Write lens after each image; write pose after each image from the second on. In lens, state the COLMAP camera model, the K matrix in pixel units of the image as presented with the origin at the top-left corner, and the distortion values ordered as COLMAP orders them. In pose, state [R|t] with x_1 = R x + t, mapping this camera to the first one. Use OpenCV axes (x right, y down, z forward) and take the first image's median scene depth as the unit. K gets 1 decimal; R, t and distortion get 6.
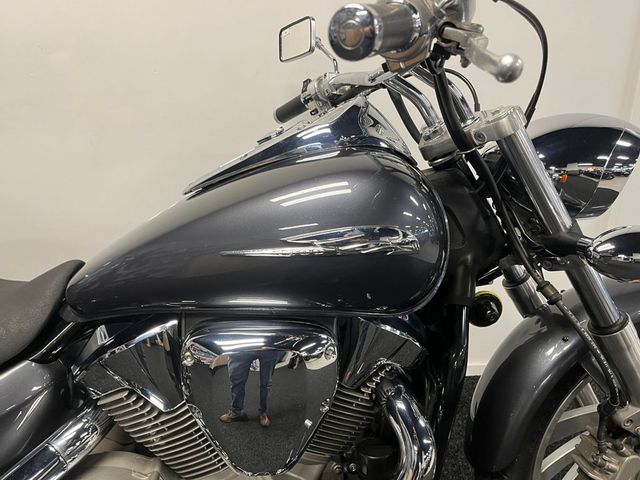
lens RADIAL K [[482.5, 0, 317.0], [0, 482.5, 240.7], [0, 0, 1]] dist [0.076087, -0.097573]
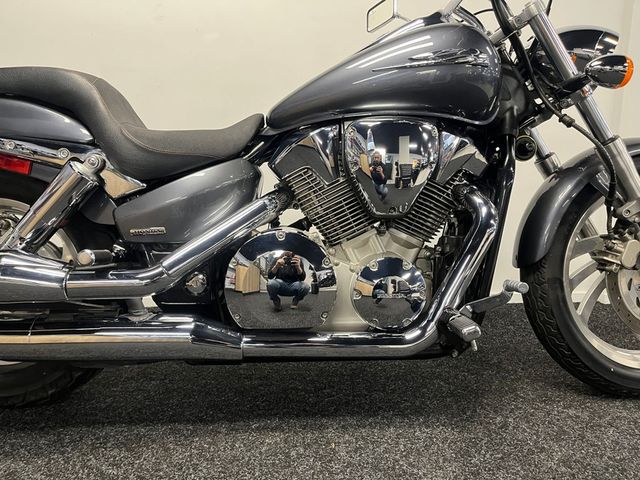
lens RADIAL K [[482.5, 0, 317.0], [0, 482.5, 240.7], [0, 0, 1]] dist [0.076087, -0.097573]
pose [[0.999302, 0.005716, -0.036923, -0.238527], [-0.011270, 0.988313, -0.152023, 0.652860], [0.035622, 0.152333, 0.987687, -0.469049]]
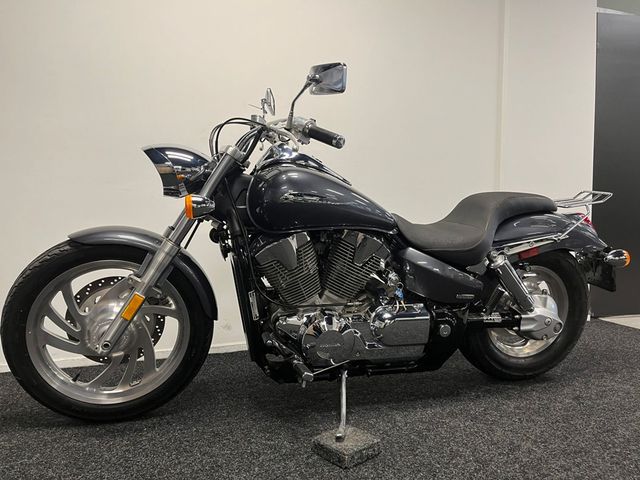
lens RADIAL K [[482.5, 0, 317.0], [0, 482.5, 240.7], [0, 0, 1]] dist [0.076087, -0.097573]
pose [[0.975680, -0.023728, 0.217911, -0.994738], [0.083465, 0.959450, -0.269238, 0.808505], [-0.202687, 0.280878, 0.938097, -1.229316]]
